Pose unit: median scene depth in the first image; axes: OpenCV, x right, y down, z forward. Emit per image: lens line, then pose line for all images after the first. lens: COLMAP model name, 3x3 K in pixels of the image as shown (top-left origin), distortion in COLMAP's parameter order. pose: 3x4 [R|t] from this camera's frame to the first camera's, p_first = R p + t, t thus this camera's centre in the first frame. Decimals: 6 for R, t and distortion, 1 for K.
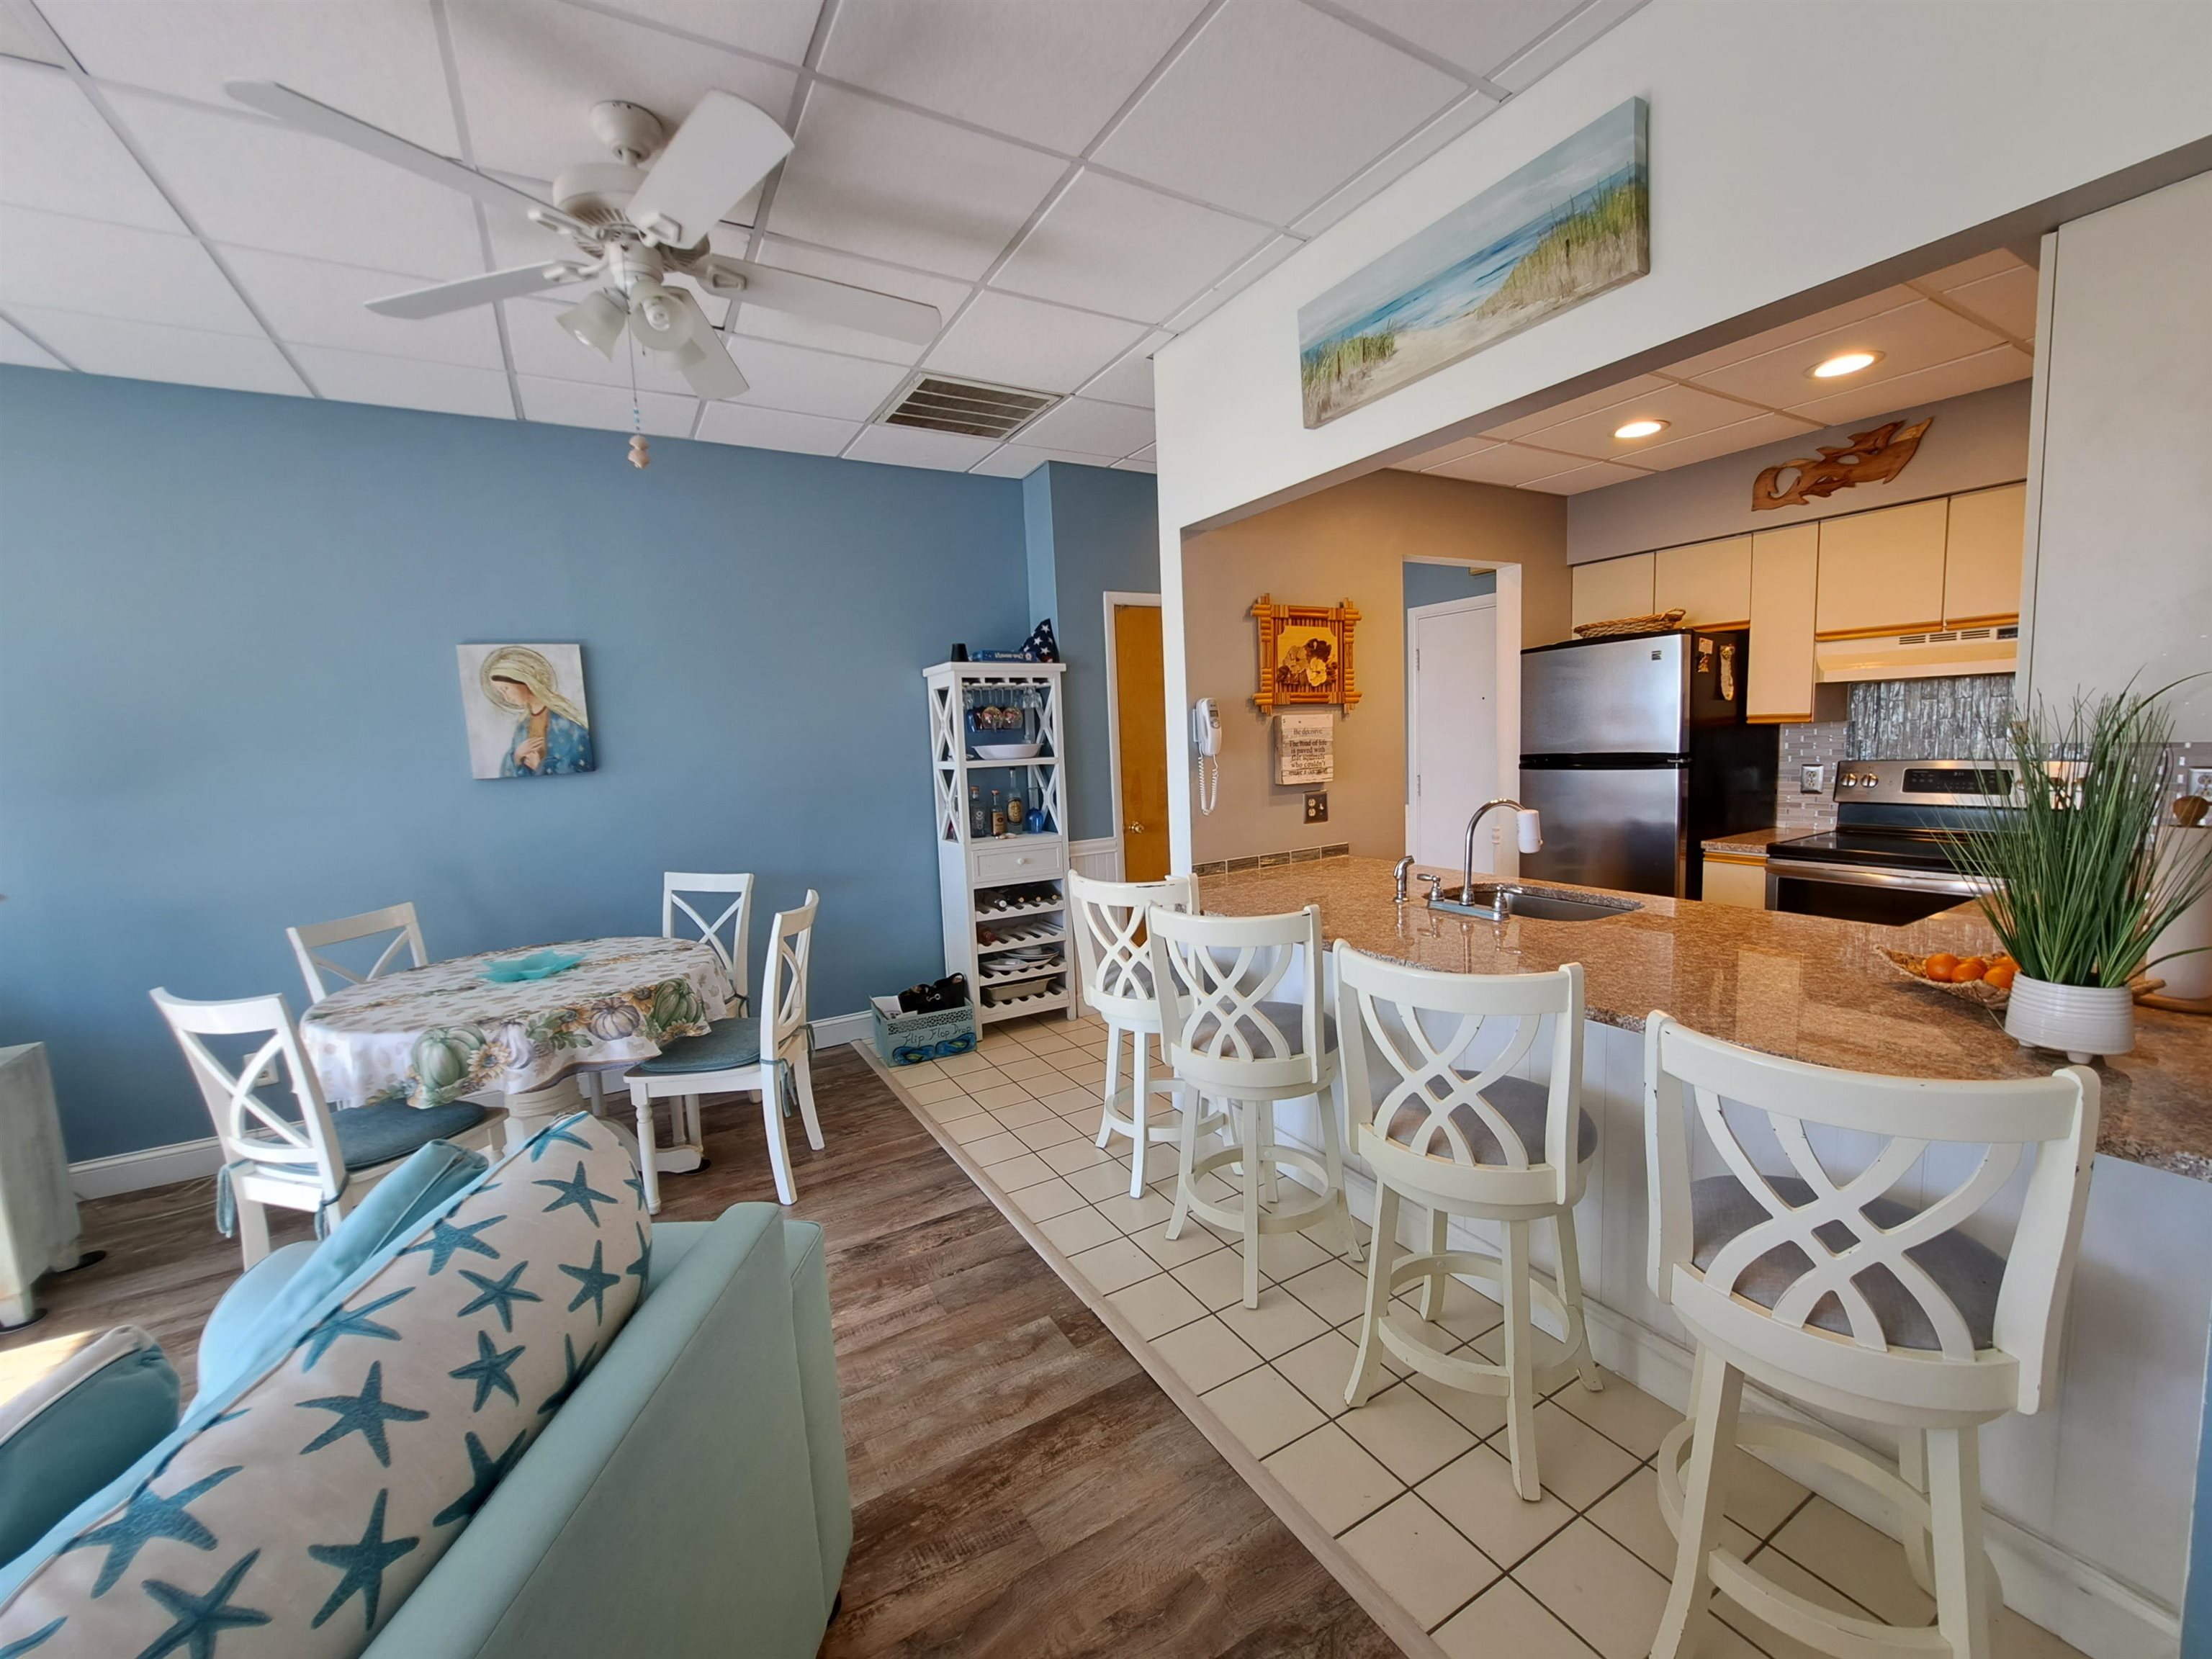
lens RADIAL K [[887.9, 0, 1103.7], [0, 887.9, 833.2], [0, 0, 1]] dist [-0.022259, -0.000151]
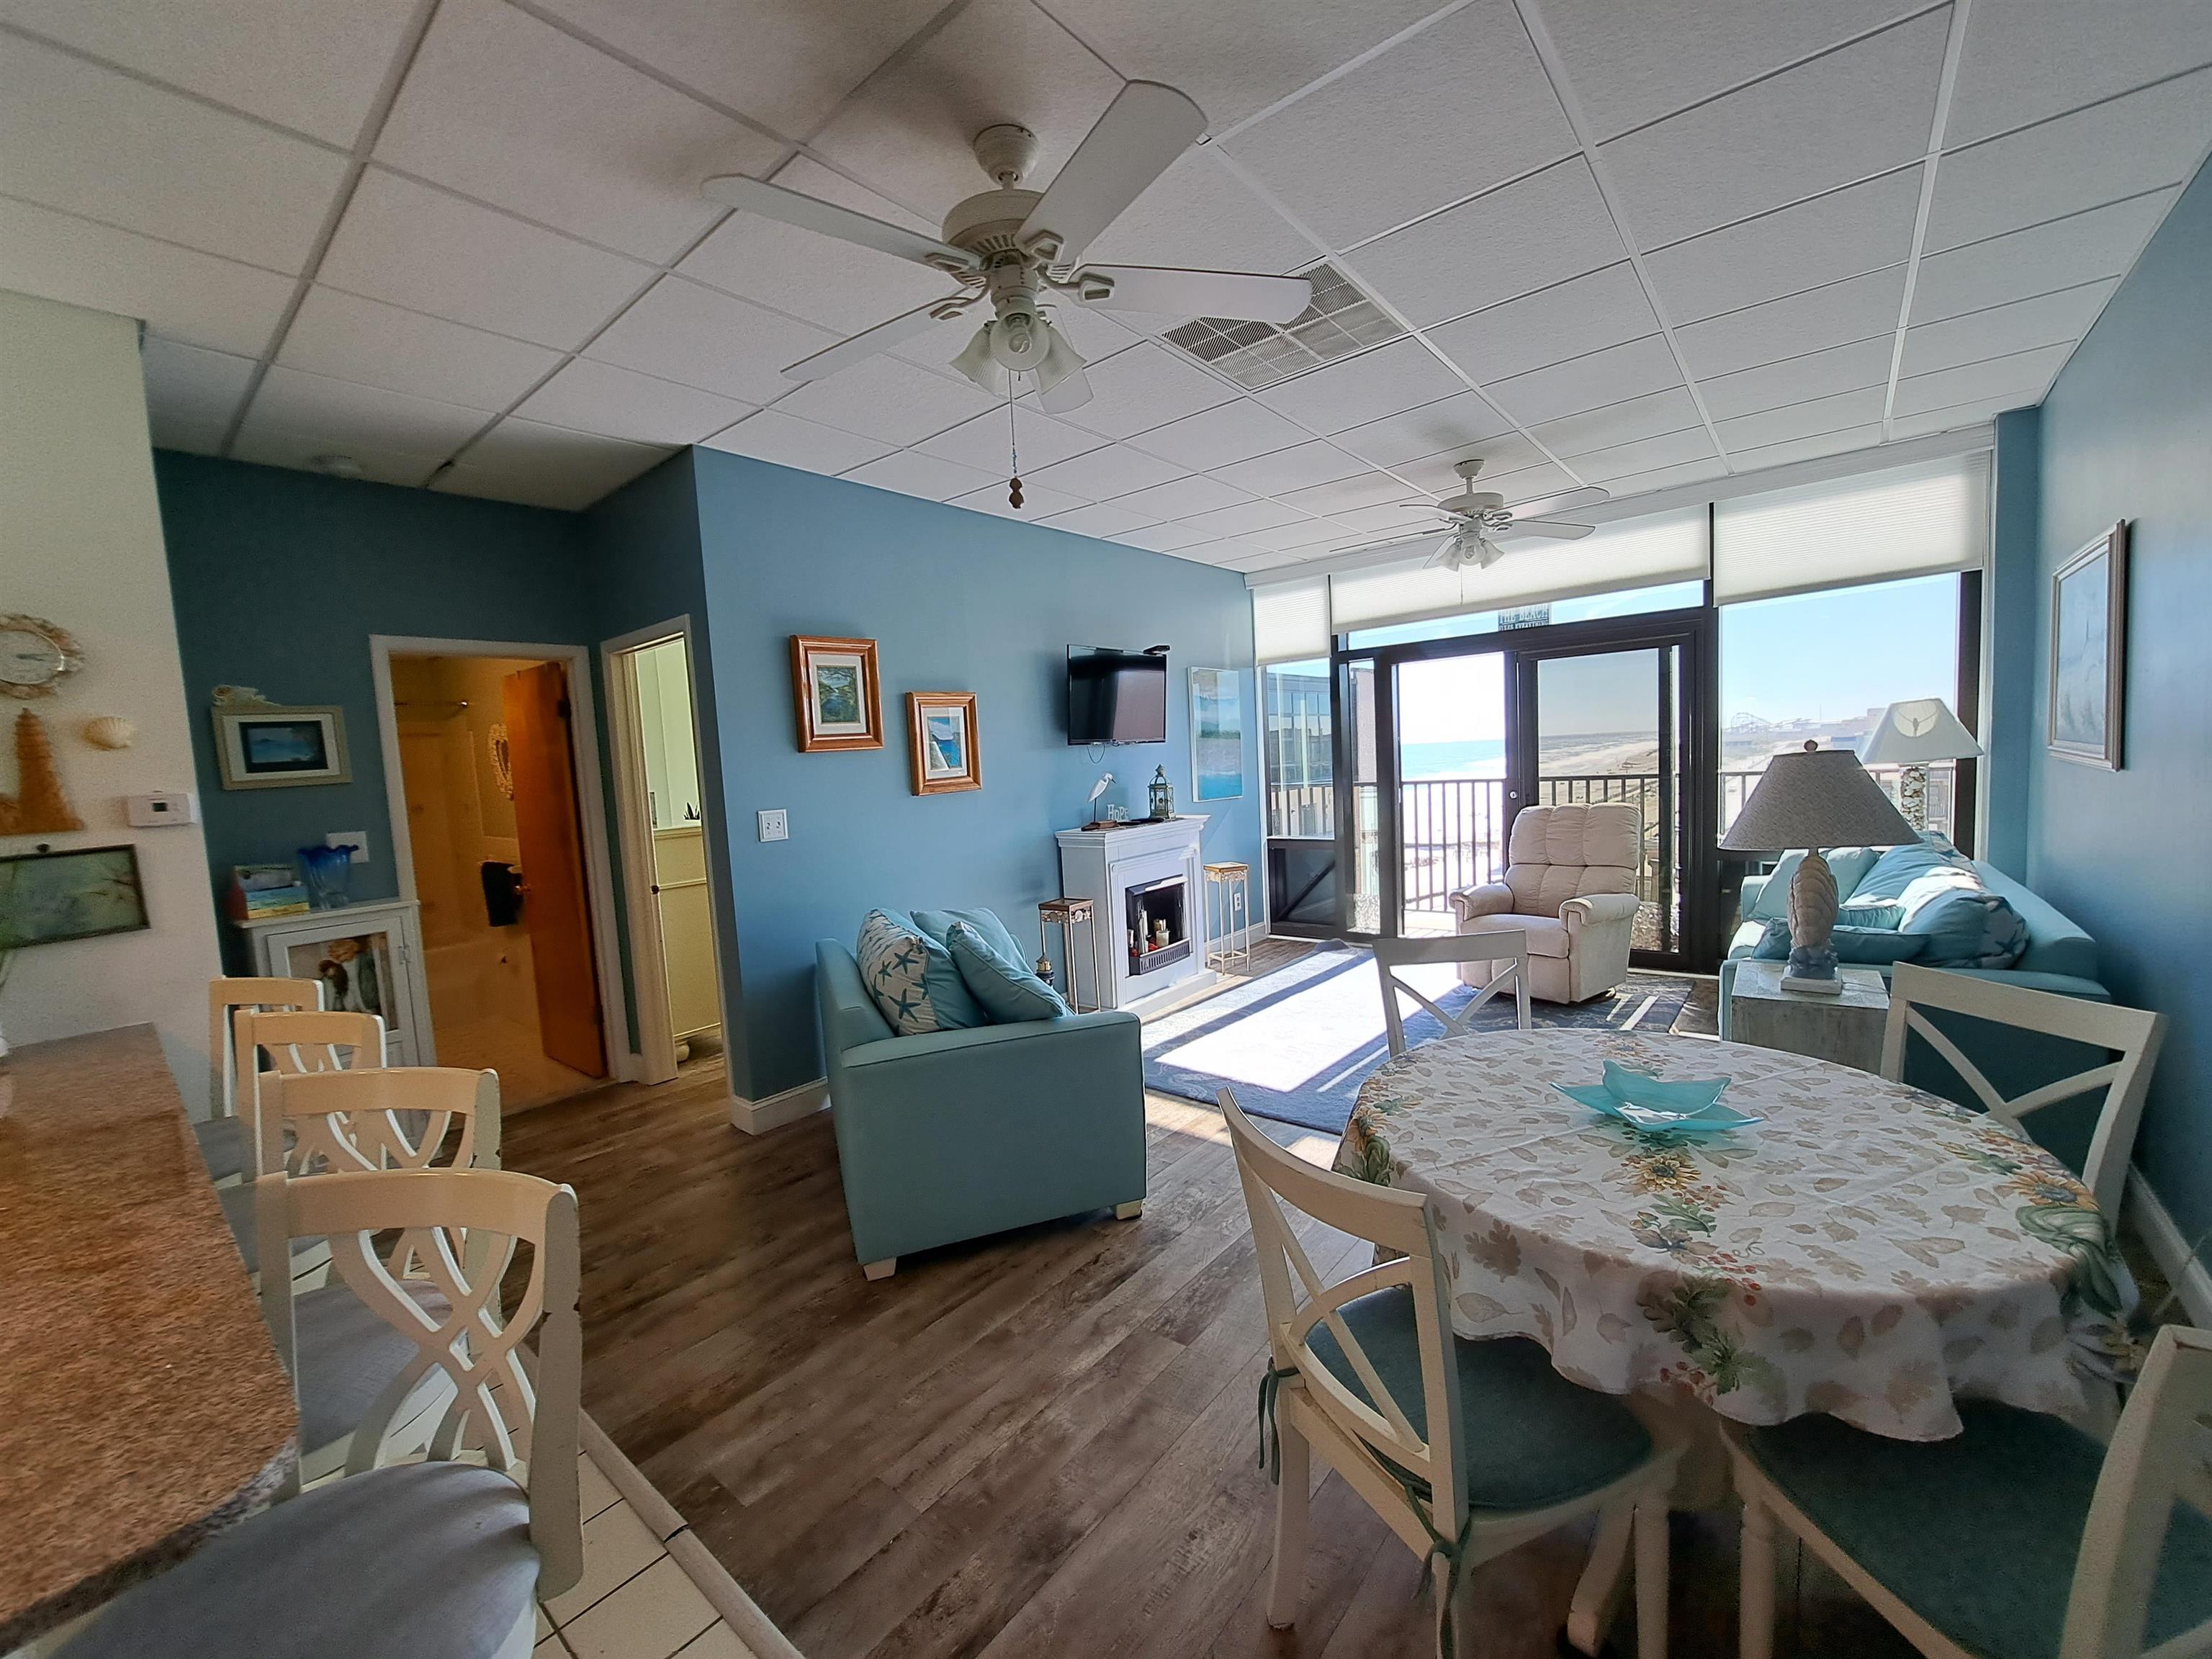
lens RADIAL K [[887.9, 0, 1093.8], [0, 887.9, 819.0], [0, 0, 1]] dist [-0.022259, -0.000151]
pose [[-0.934983, 0.117187, -0.334773, -0.161965], [0.055047, 0.980350, 0.189431, -0.199826], [0.350394, 0.158686, -0.923062, 1.693254]]
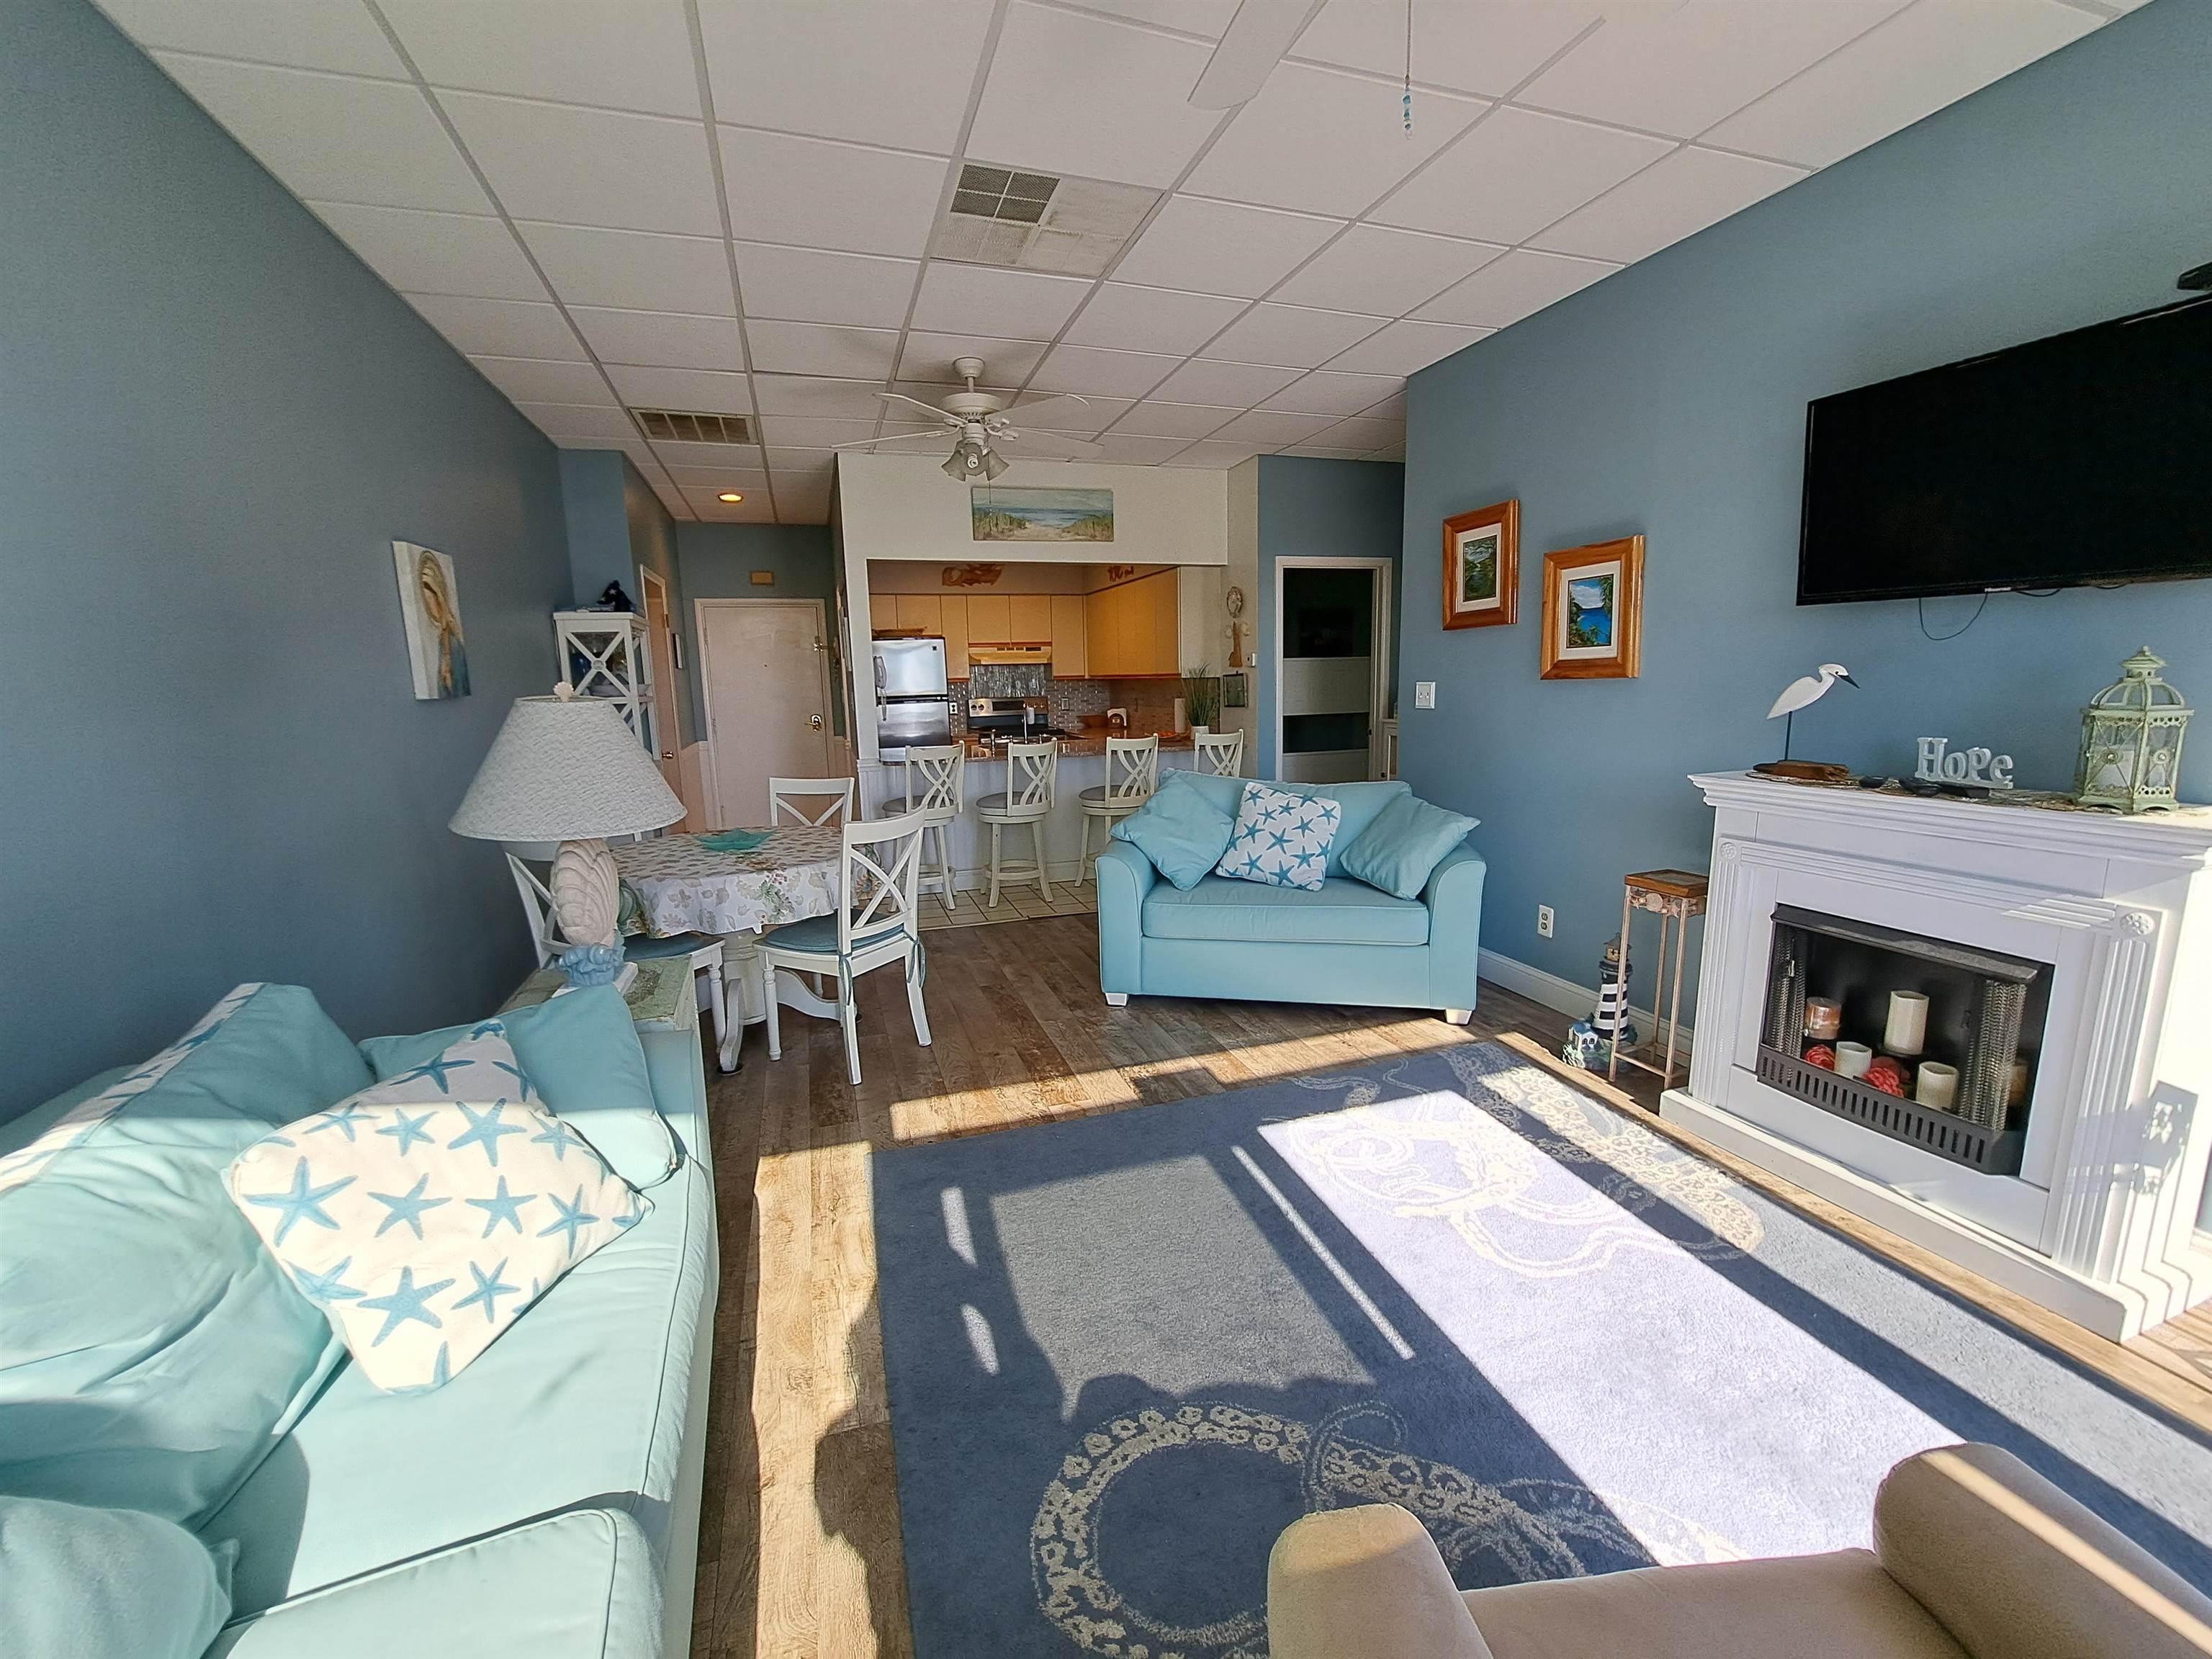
lens RADIAL K [[887.9, 0, 1100.2], [0, 887.9, 828.1], [0, 0, 1]] dist [-0.022259, -0.000151]
pose [[0.209573, -0.127117, 0.969495, -2.148302], [0.123769, 0.986987, 0.102656, 0.086246], [-0.969928, 0.098479, 0.222579, 0.267630]]
